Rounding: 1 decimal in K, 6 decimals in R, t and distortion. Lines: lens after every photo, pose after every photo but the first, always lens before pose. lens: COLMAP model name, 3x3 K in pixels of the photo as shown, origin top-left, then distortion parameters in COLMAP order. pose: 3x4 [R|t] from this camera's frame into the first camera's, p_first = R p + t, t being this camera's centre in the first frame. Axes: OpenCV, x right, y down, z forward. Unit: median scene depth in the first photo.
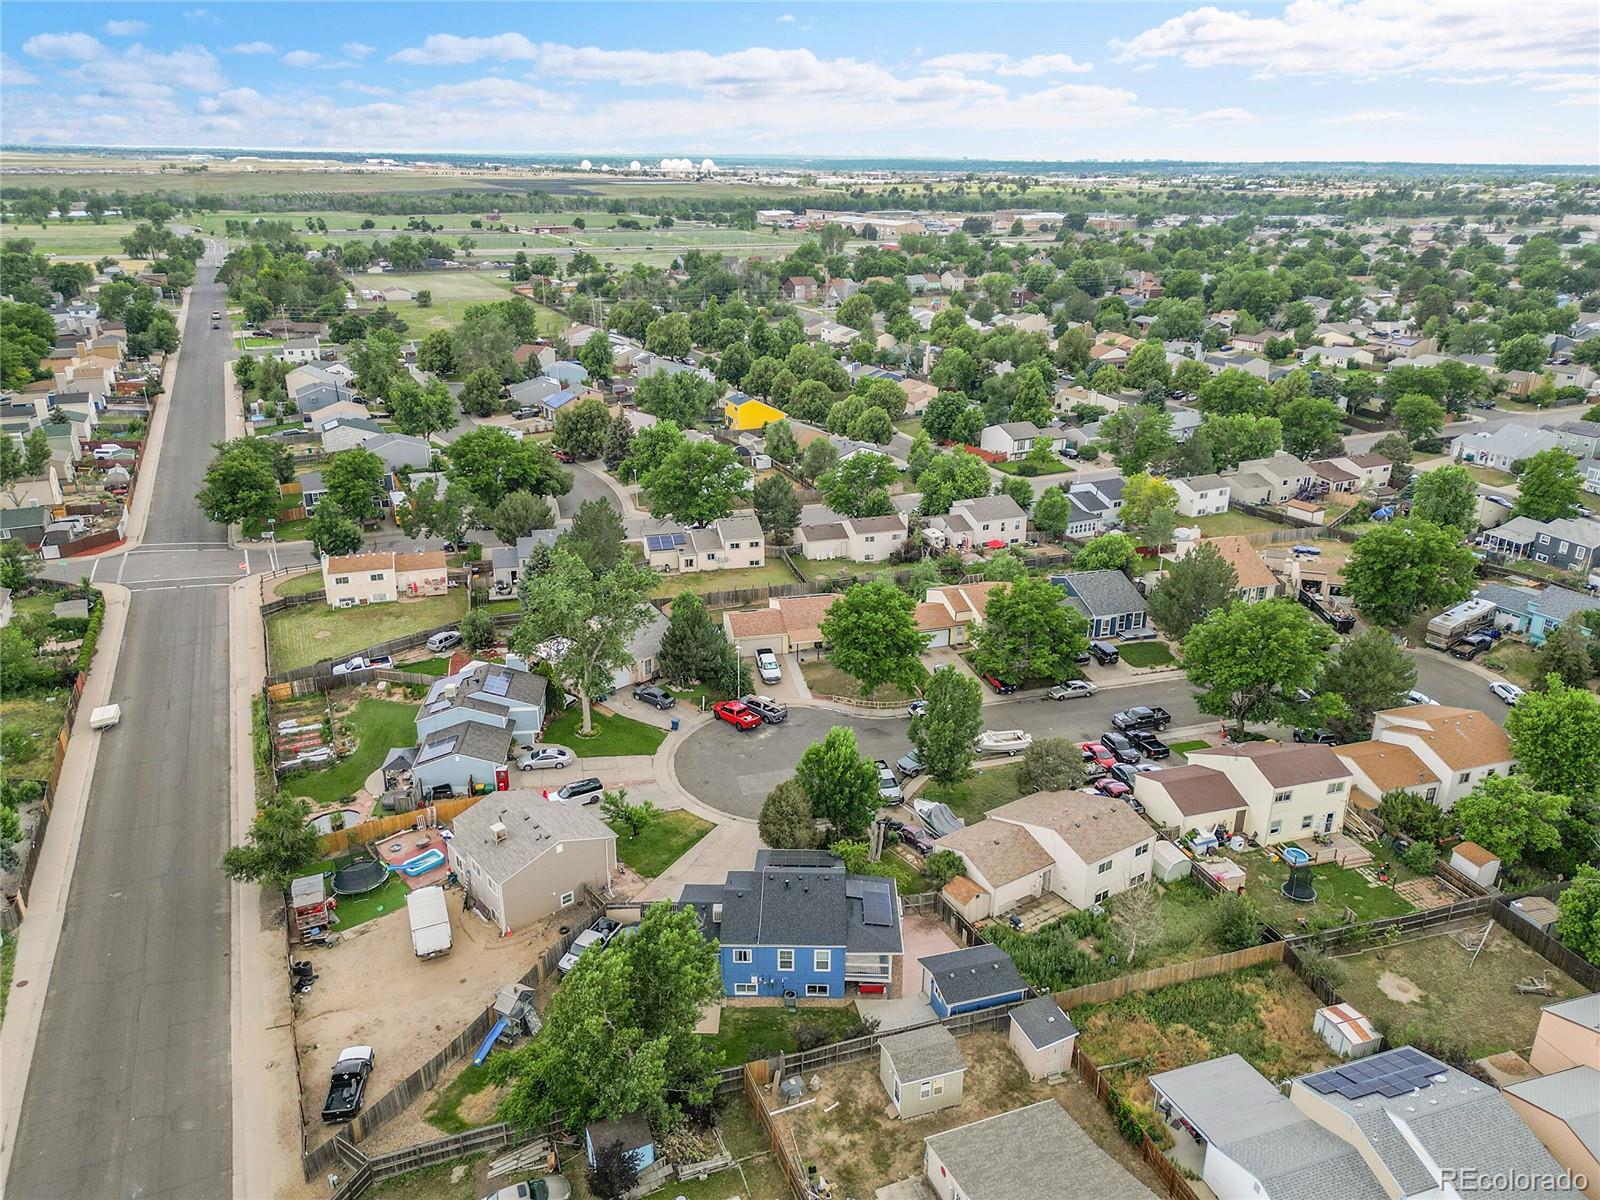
lens RADIAL K [[1114.7, 0, 800.0], [0, 1114.7, 600.0], [0, 0, 1]] dist [0.077914, -0.086051]
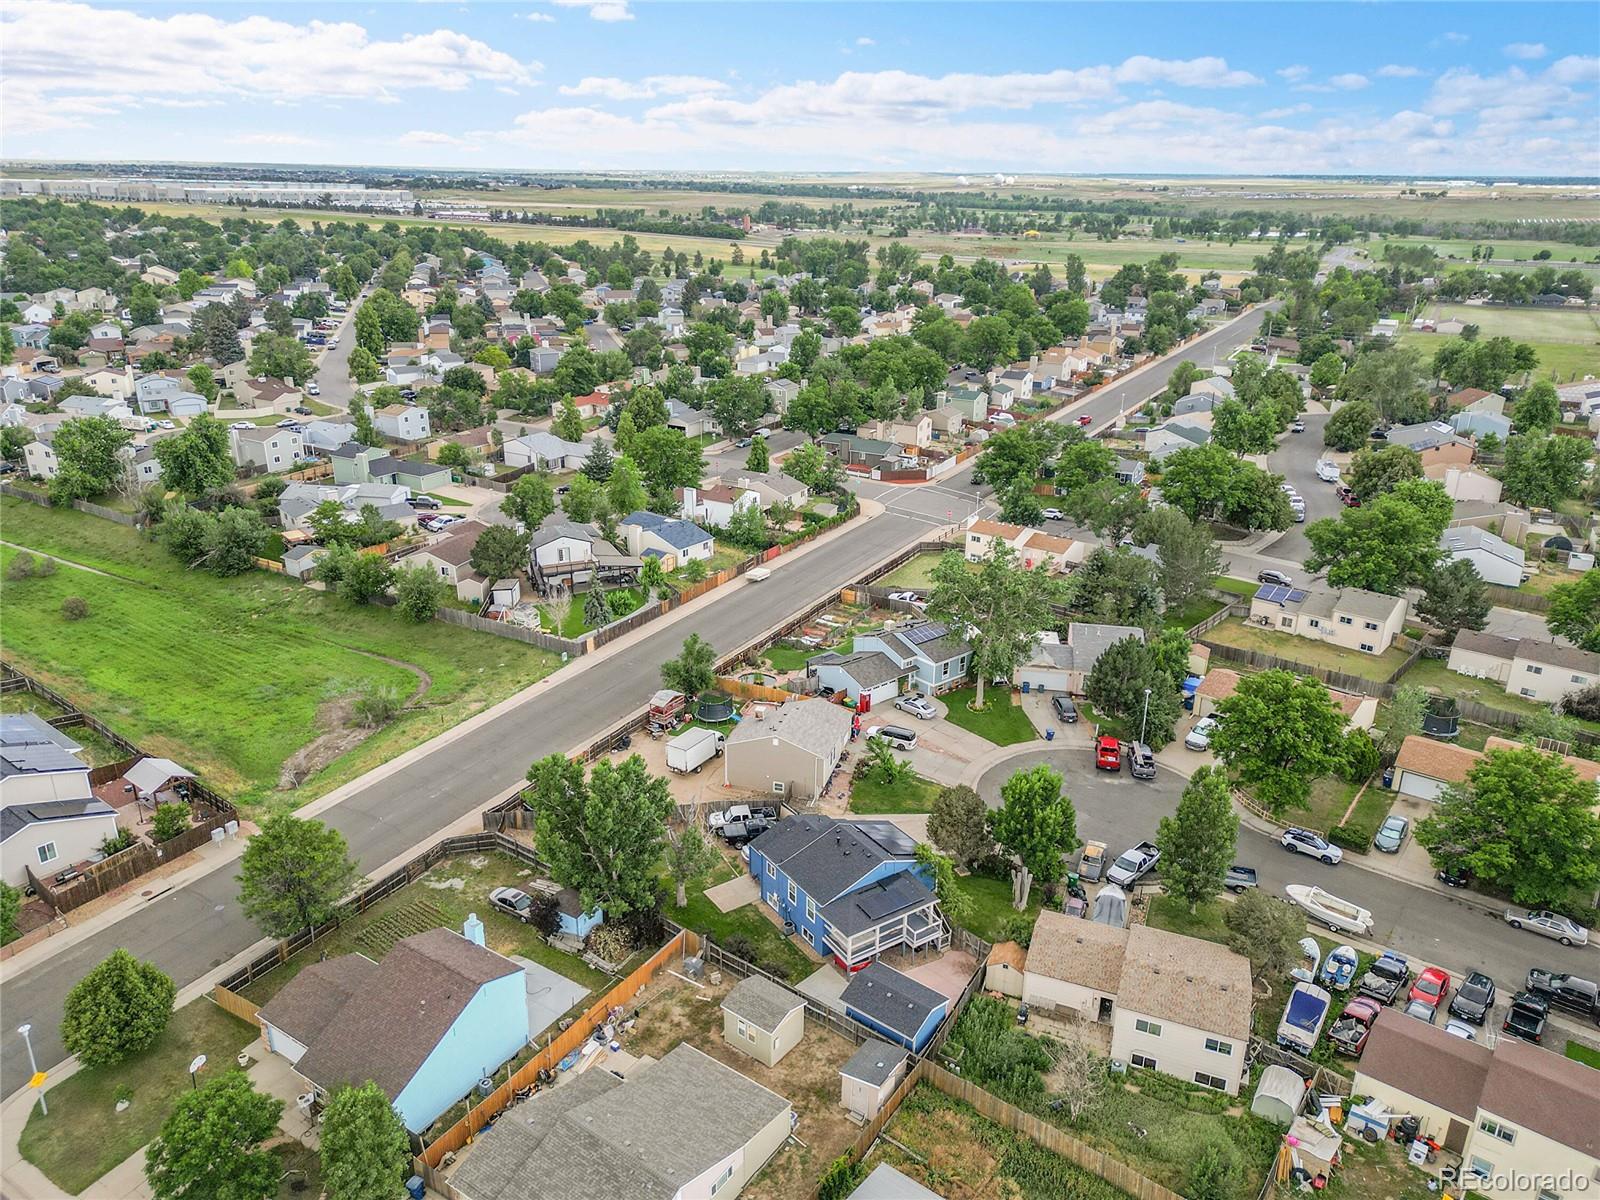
lens RADIAL K [[1114.7, 0, 800.0], [0, 1114.7, 600.0], [0, 0, 1]] dist [0.077914, -0.086051]
pose [[0.552425, 0.287494, -0.782415, 0.383781], [-0.303233, 0.943640, 0.132638, -0.050911], [0.776451, 0.163982, 0.608468, 0.136463]]
